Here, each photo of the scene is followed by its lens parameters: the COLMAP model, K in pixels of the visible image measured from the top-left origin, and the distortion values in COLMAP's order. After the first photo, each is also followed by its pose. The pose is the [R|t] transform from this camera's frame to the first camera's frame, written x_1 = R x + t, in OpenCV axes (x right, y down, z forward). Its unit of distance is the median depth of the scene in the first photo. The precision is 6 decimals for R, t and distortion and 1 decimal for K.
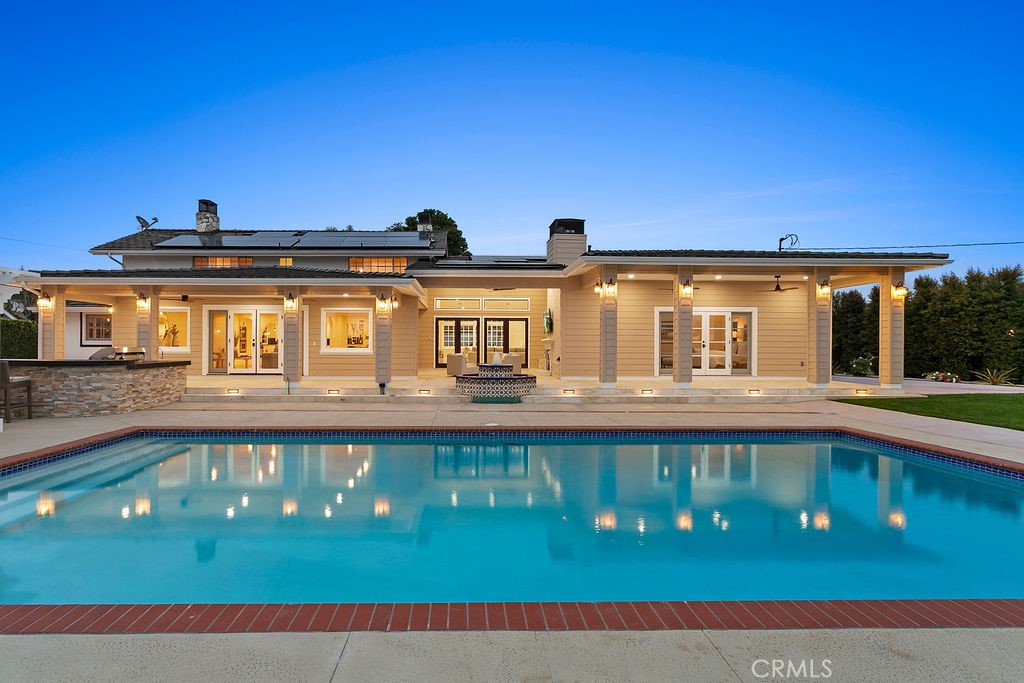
lens RADIAL K [[511.0, 0, 477.9], [0, 511.0, 343.9], [0, 0, 1]] dist [-0.013601, -0.000048]
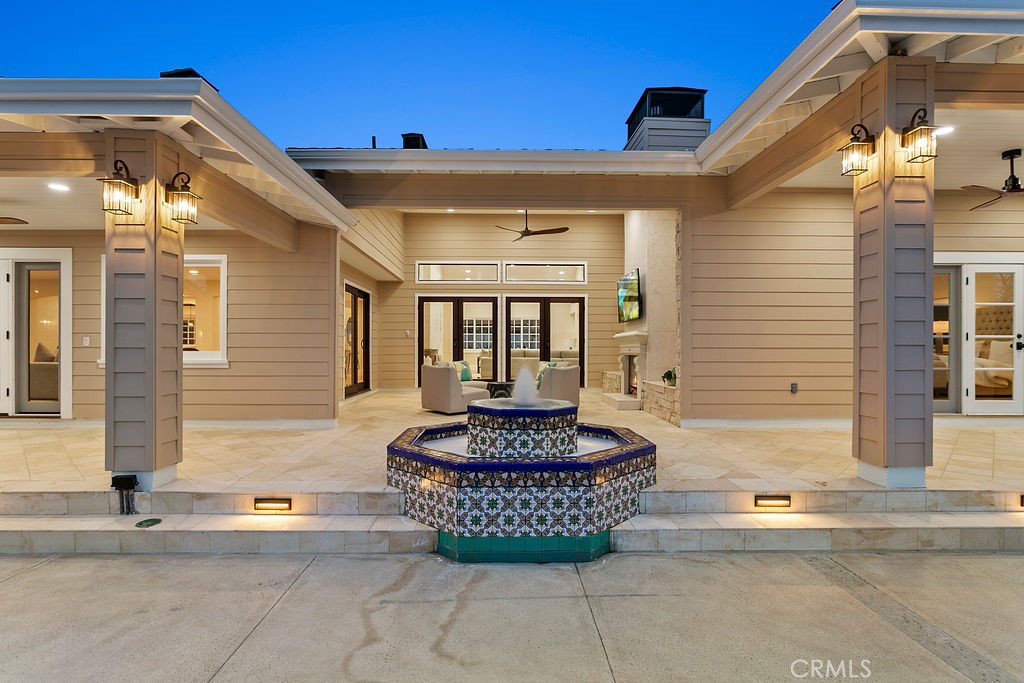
lens RADIAL K [[501.5, 0, 508.2], [0, 501.5, 345.5], [0, 0, 1]] dist [-0.001922, -0.000036]
pose [[0.999974, -0.001490, -0.007004, 0.024772], [0.001471, 0.999995, -0.002673, 0.004275], [0.007008, 0.002663, 0.999972, 0.591979]]
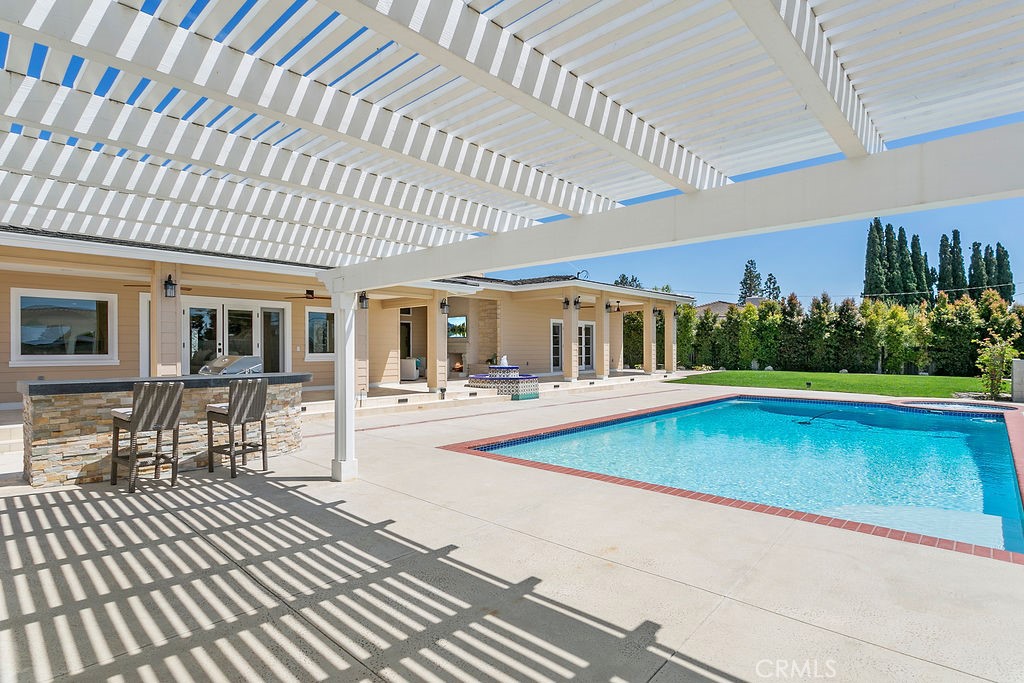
lens RADIAL K [[516.5, 0, 490.6], [0, 516.5, 345.2], [0, 0, 1]] dist [-0.000492, 0.000058]
pose [[0.719239, 0.000673, 0.694762, -0.677881], [-0.000069, 1.000000, -0.000898, -0.005412], [-0.694762, 0.000598, 0.719239, 0.168293]]
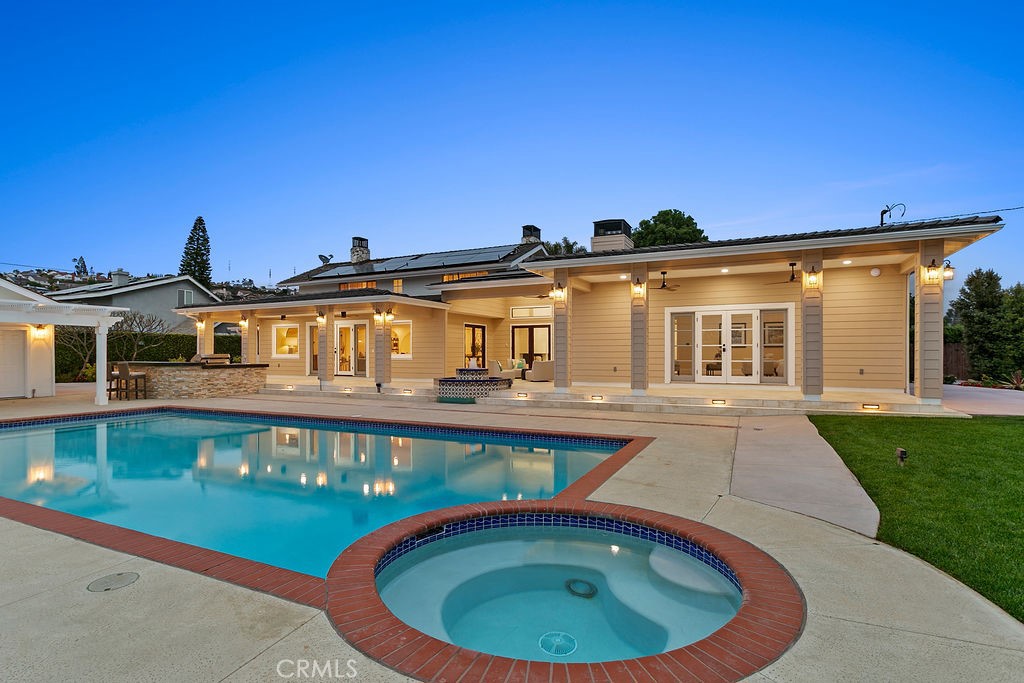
lens RADIAL K [[525.2, 0, 504.5], [0, 525.2, 345.2], [0, 0, 1]] dist [-0.012651, 0.000440]
pose [[0.889238, -0.013557, -0.457243, 0.525221], [0.006966, 0.999846, -0.016099, 0.007796], [0.457391, 0.011131, 0.889196, 0.032992]]
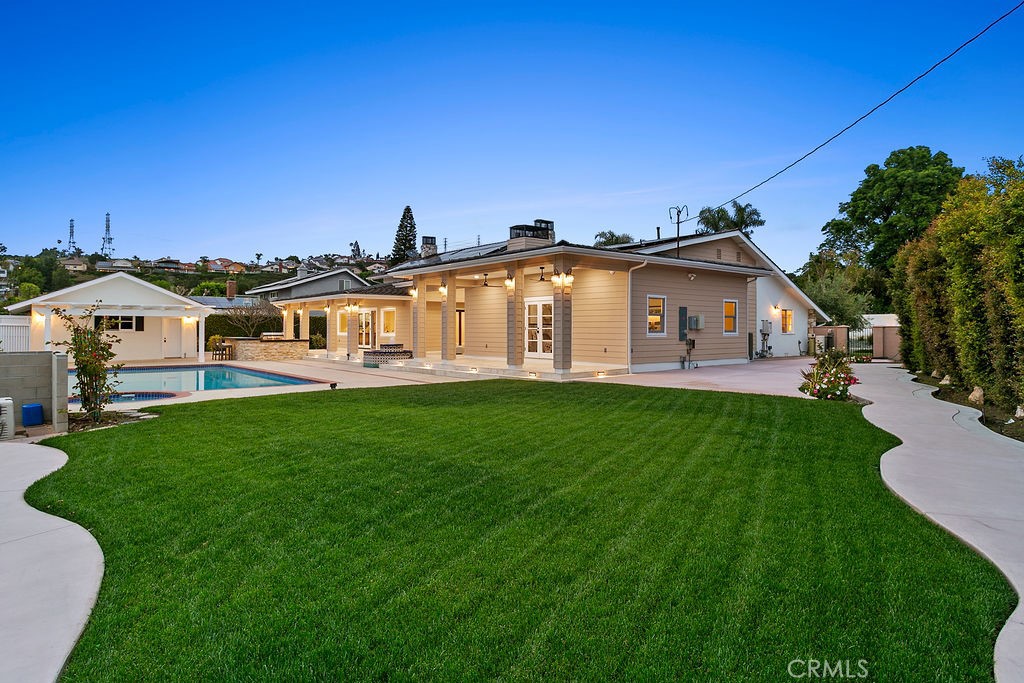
lens RADIAL K [[593.1, 0, 512.0], [0, 593.1, 341.5], [0, 0, 1]] dist [-0.006453, -0.001028]
pose [[0.612999, 0.012391, -0.789987, 1.448081], [0.003260, 0.999829, 0.018212, 0.000995], [0.790077, -0.013739, 0.612854, 0.163708]]
